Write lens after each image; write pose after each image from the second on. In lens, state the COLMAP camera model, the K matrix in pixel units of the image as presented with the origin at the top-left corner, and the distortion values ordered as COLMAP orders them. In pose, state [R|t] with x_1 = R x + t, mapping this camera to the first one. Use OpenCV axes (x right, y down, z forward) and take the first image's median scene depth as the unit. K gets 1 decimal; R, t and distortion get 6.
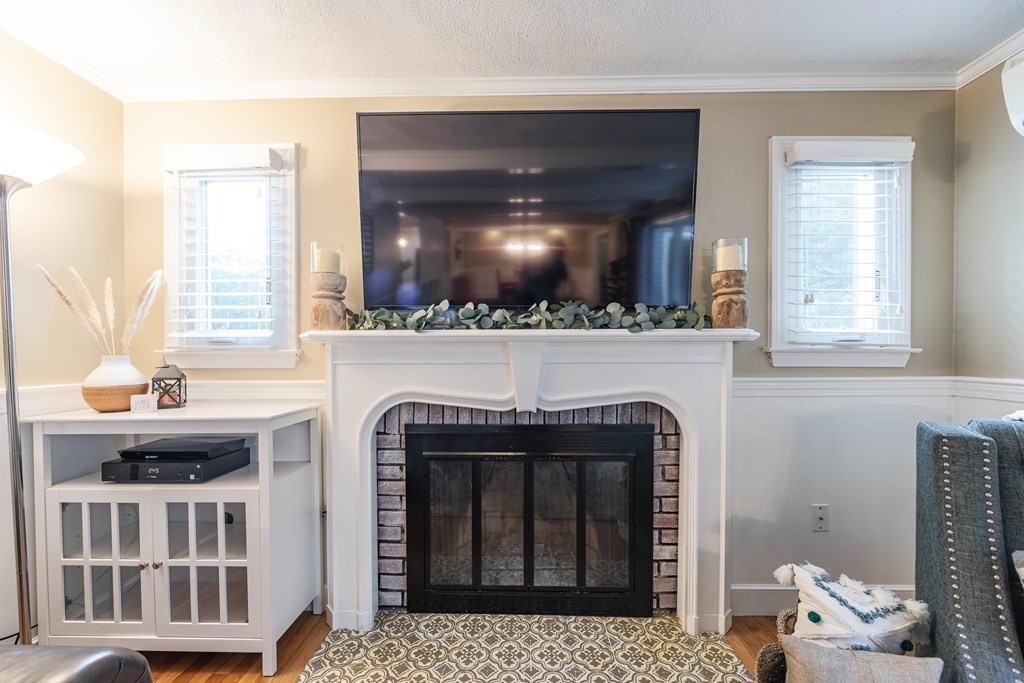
lens RADIAL K [[403.9, 0, 509.7], [0, 403.9, 346.1], [0, 0, 1]] dist [0.000271, -0.000933]
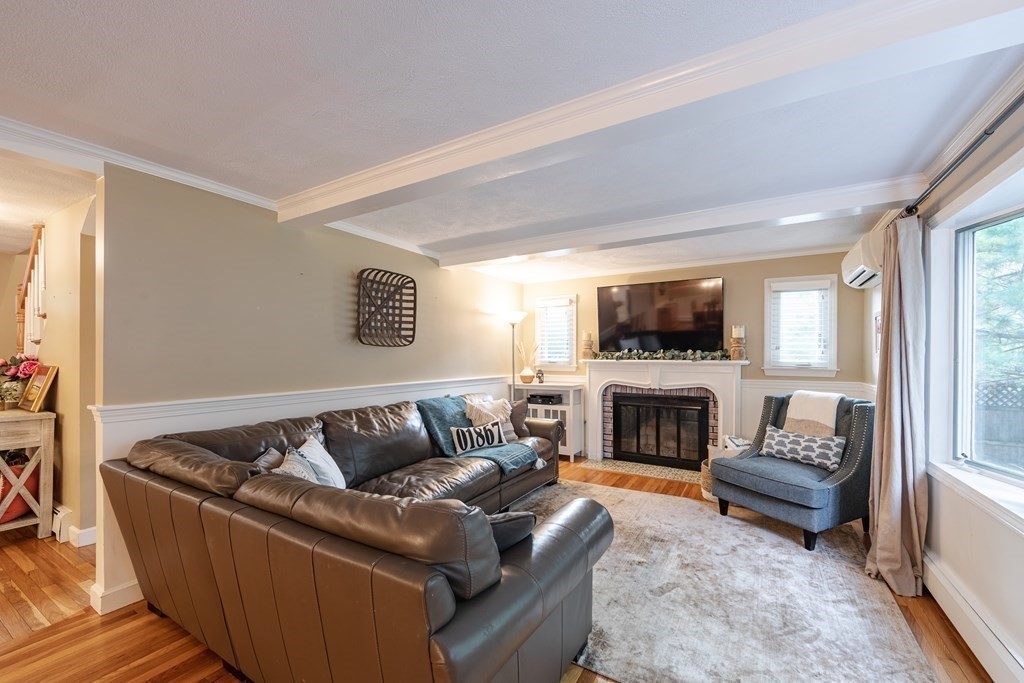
lens RADIAL K [[403.9, 0, 521.6], [0, 403.9, 354.7], [0, 0, 1]] dist [0.000271, -0.000933]
pose [[0.874820, 0.003078, -0.484437, 0.571981], [-0.007035, 0.999955, -0.006350, -0.050217], [0.484396, 0.008964, 0.874803, -1.855032]]
